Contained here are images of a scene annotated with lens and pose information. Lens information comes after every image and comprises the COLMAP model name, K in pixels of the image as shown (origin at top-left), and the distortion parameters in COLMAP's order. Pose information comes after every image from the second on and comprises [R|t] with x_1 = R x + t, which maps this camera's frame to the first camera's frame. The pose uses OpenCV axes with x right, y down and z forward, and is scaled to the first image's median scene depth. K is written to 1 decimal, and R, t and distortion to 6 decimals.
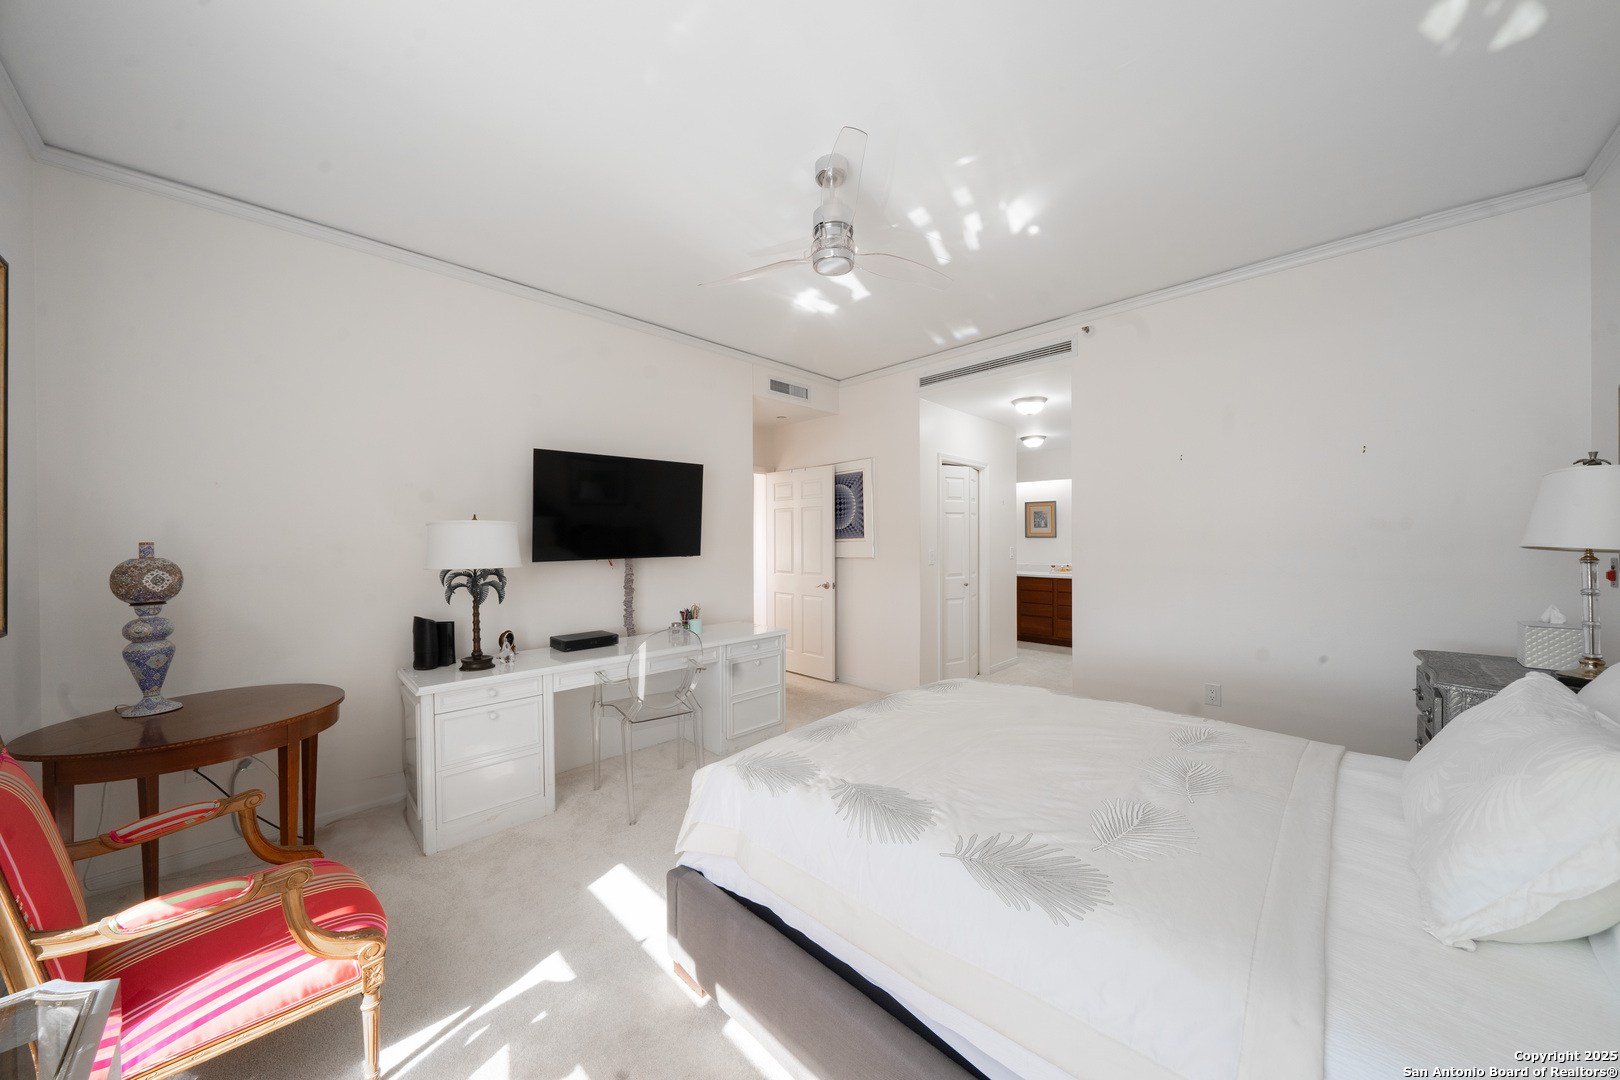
lens RADIAL K [[553.6, 0, 799.7], [0, 553.6, 535.4], [0, 0, 1]] dist [-0.001553, 0.000028]
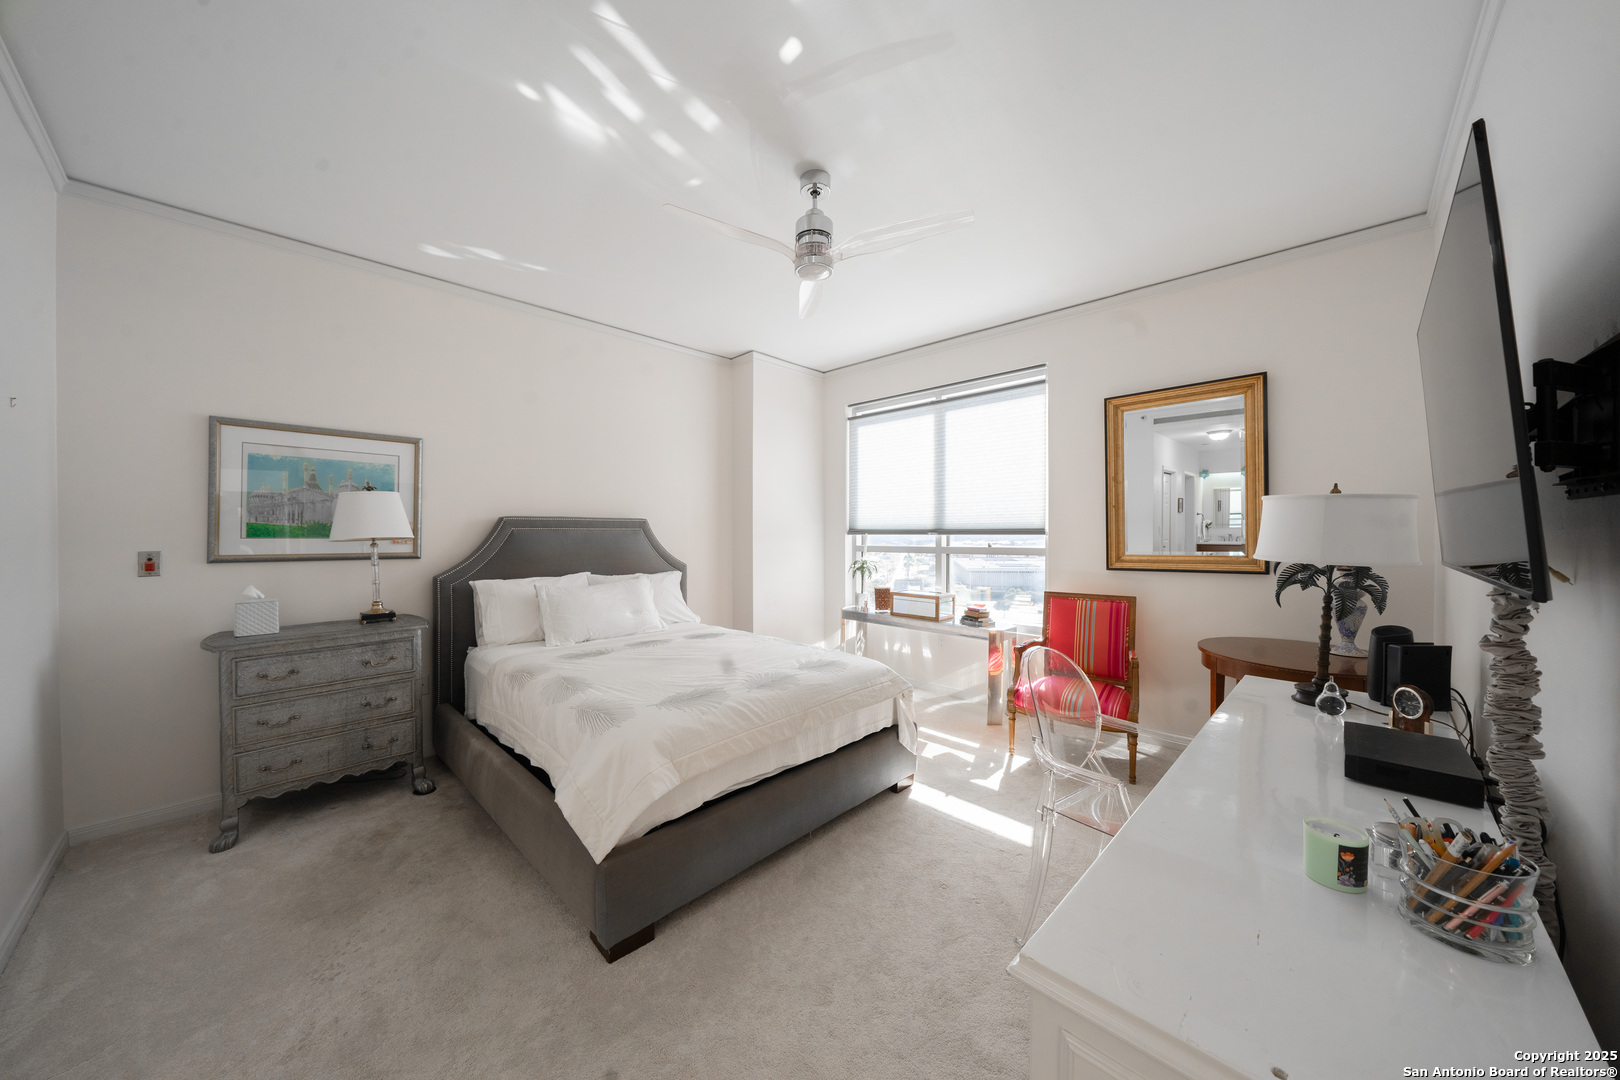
lens RADIAL K [[553.6, 0, 799.7], [0, 553.6, 535.4], [0, 0, 1]] dist [-0.001553, 0.000028]
pose [[-0.999606, 0.010140, -0.026161, 0.111986], [0.010111, 0.999948, 0.001256, 0.018232], [0.026173, 0.000991, -0.999657, 1.883369]]
